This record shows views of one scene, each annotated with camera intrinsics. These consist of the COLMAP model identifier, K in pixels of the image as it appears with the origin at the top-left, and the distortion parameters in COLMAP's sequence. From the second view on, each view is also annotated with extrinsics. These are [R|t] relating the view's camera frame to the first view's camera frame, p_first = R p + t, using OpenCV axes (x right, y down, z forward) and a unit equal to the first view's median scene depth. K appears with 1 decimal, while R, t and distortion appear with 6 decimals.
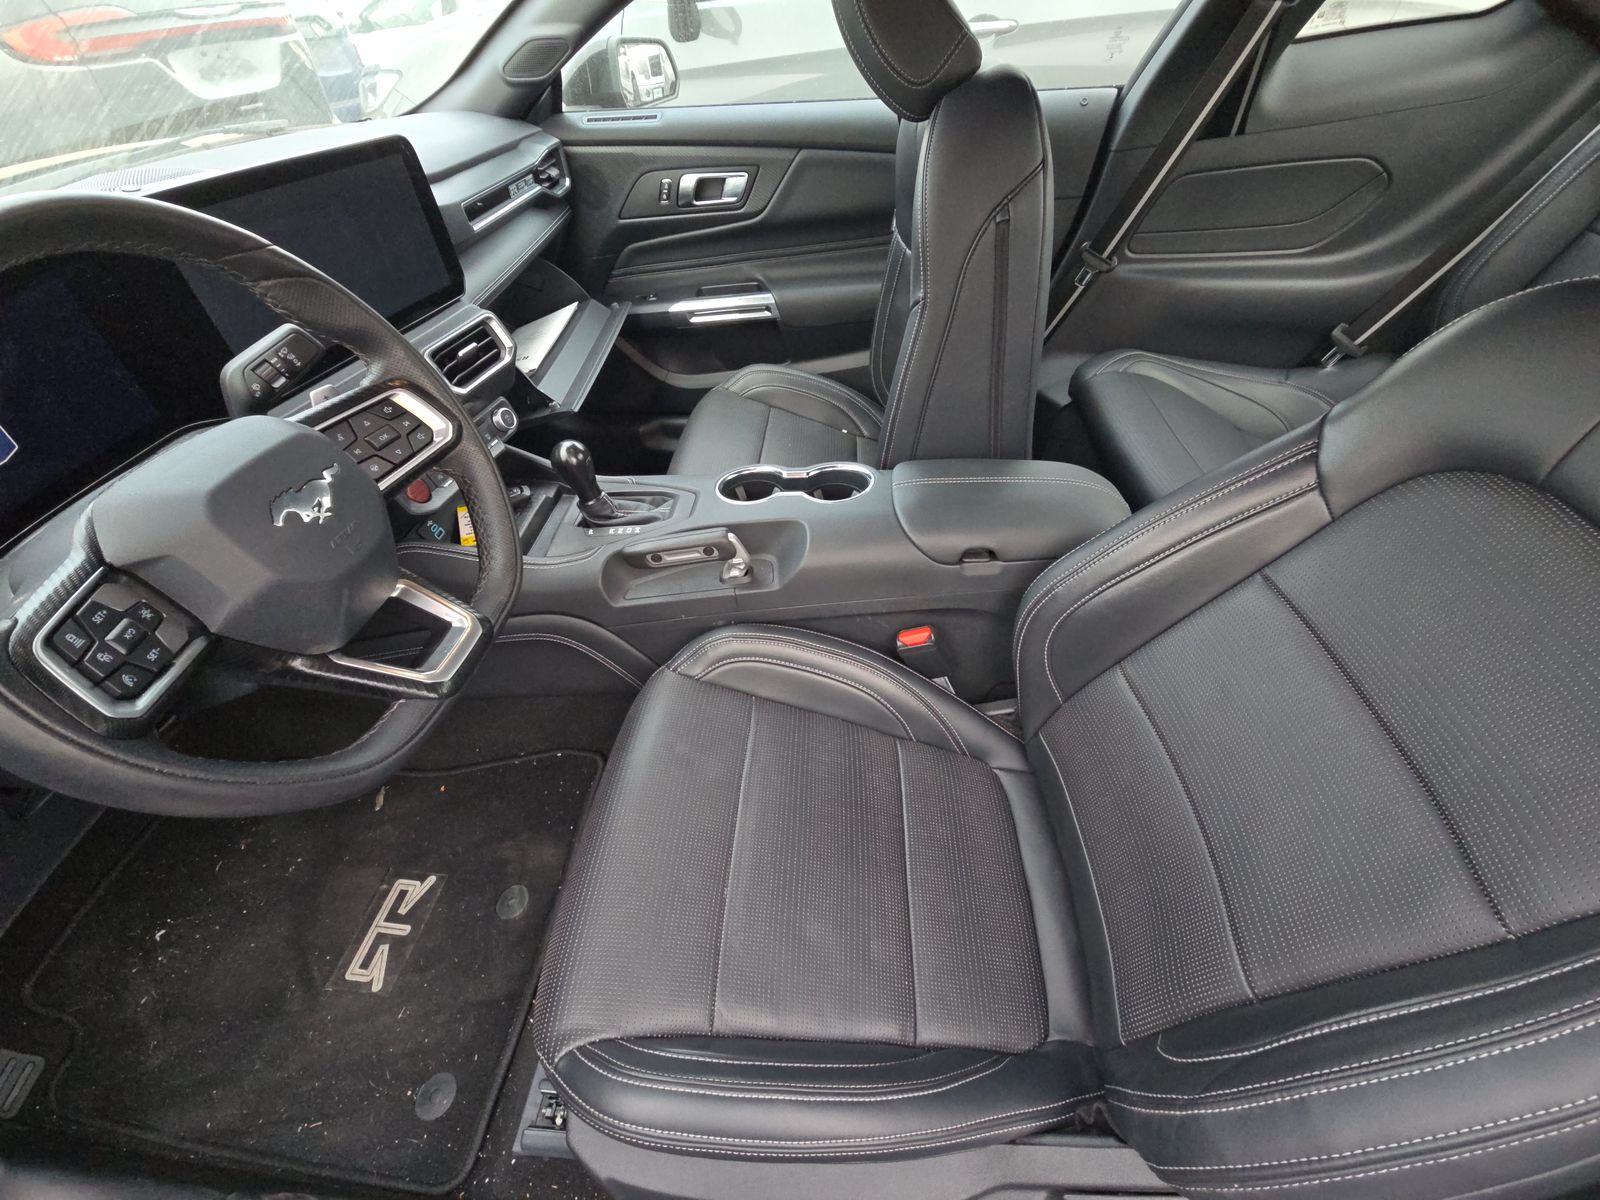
lens RADIAL K [[648.1, 0, 795.8], [0, 648.1, 593.8], [0, 0, 1]] dist [0.003984, -0.003543]
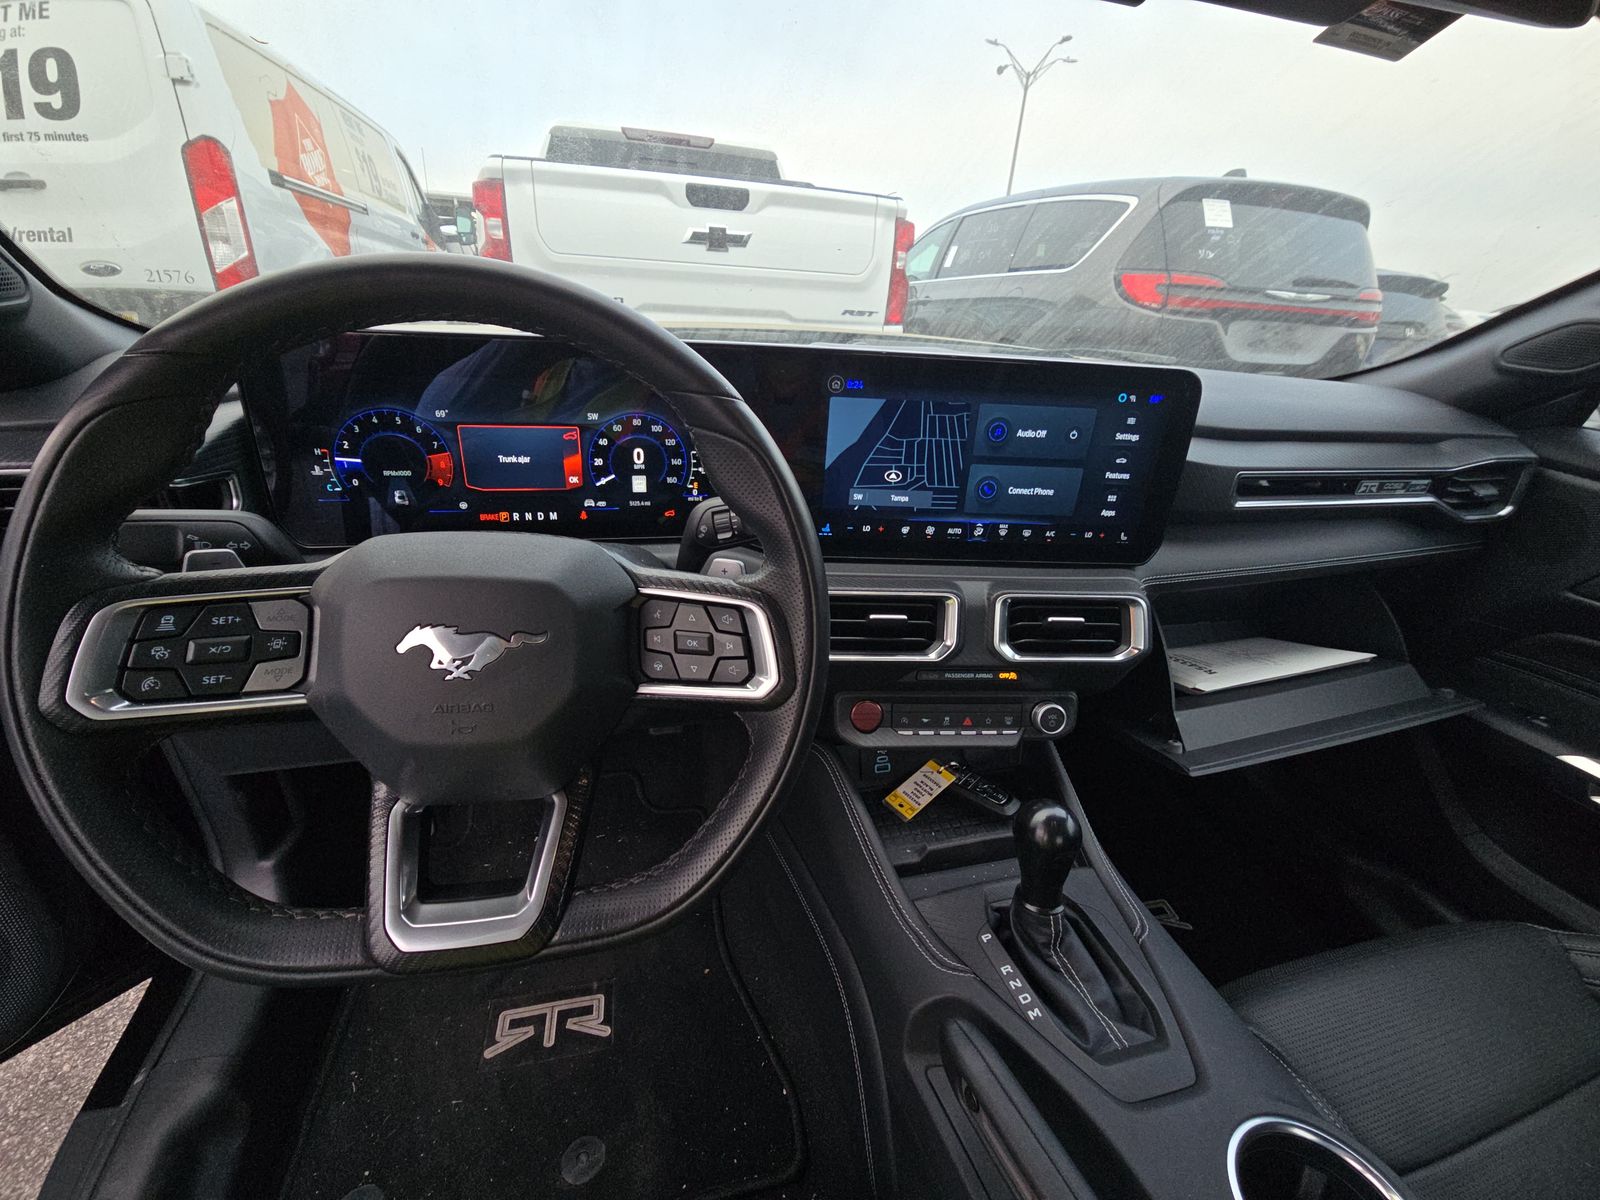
lens RADIAL K [[648.1, 0, 805.4], [0, 648.1, 595.8], [0, 0, 1]] dist [0.003984, -0.003543]
pose [[0.313986, 0.447901, -0.837136, -0.010727], [-0.692797, 0.710984, 0.120556, -0.263960], [0.649188, 0.542112, 0.533544, 0.391158]]
